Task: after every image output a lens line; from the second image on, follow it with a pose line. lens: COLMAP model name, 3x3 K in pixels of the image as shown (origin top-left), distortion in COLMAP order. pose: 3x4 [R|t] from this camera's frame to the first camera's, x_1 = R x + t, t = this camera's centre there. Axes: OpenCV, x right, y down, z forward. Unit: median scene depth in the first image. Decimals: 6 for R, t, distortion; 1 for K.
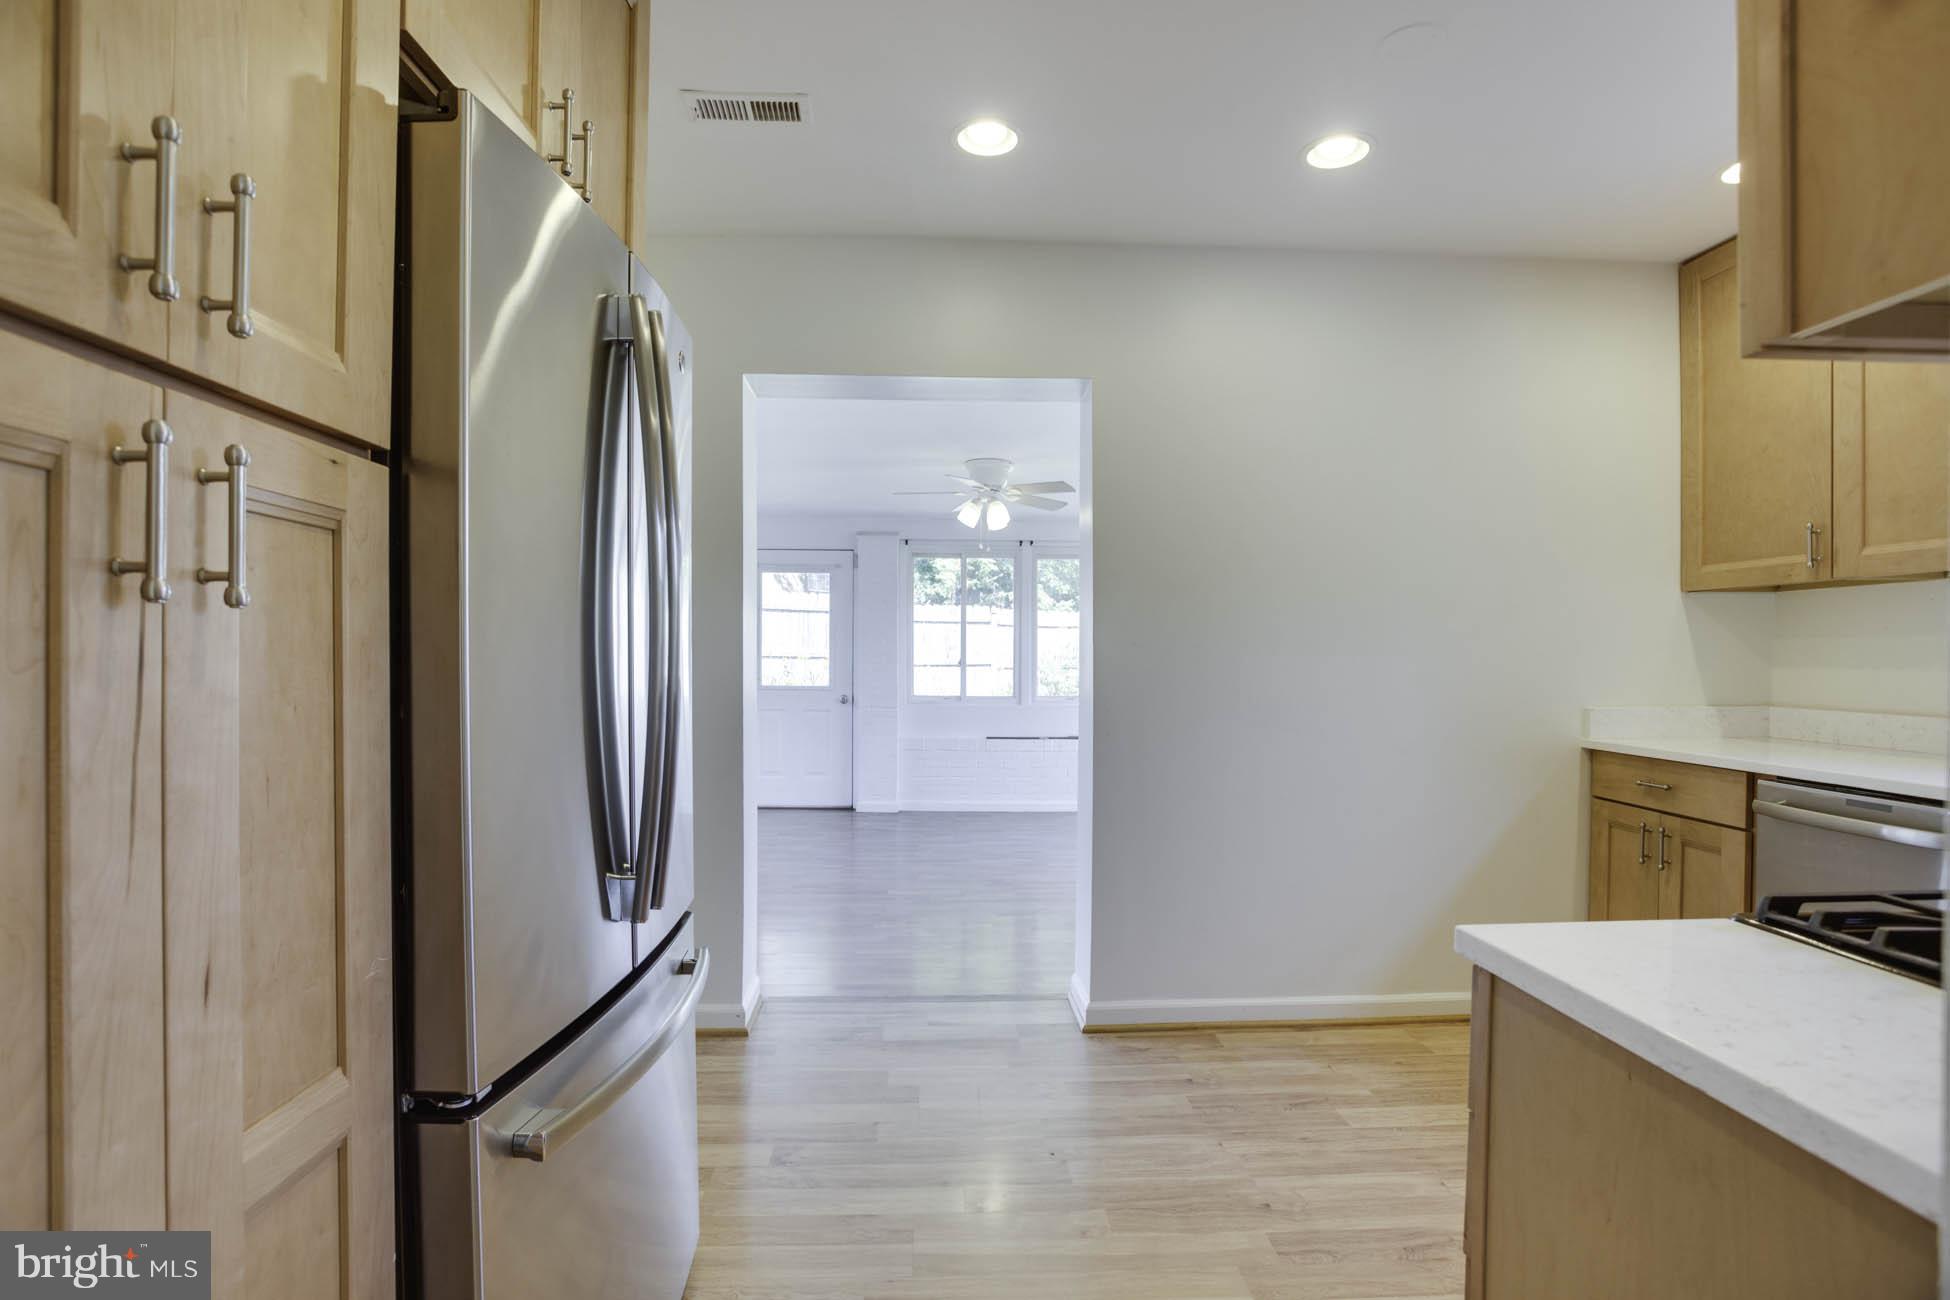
lens RADIAL K [[963.7, 0, 988.6], [0, 963.7, 670.2], [0, 0, 1]] dist [-0.071754, 0.034357]
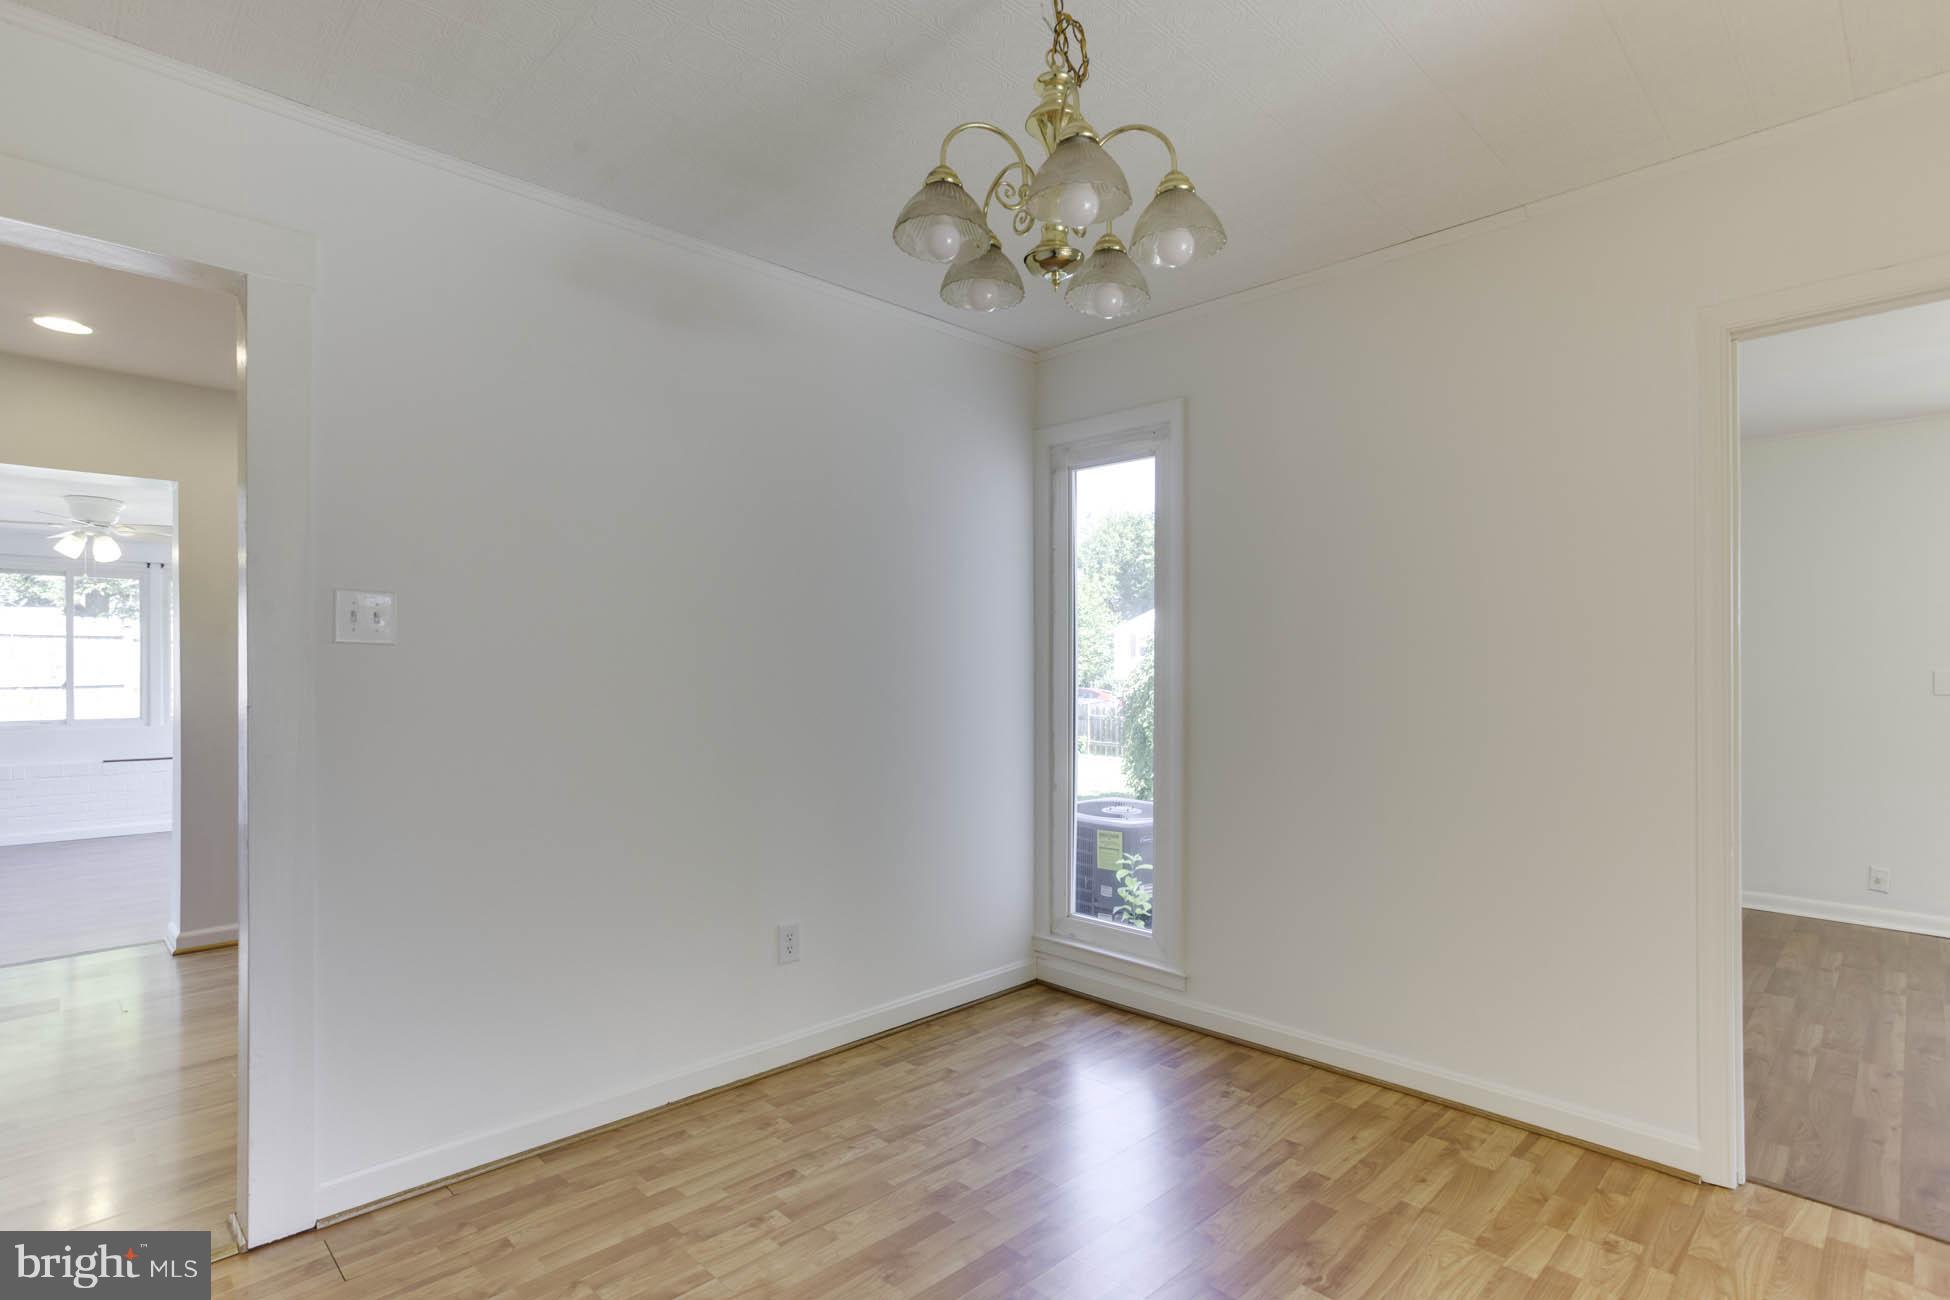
lens RADIAL K [[963.7, 0, 988.6], [0, 963.7, 670.2], [0, 0, 1]] dist [-0.071754, 0.034357]
pose [[0.737483, -0.010025, 0.675292, 0.034259], [0.016596, 0.999857, -0.003282, -0.006020], [-0.675162, 0.013628, 0.737544, -0.420776]]
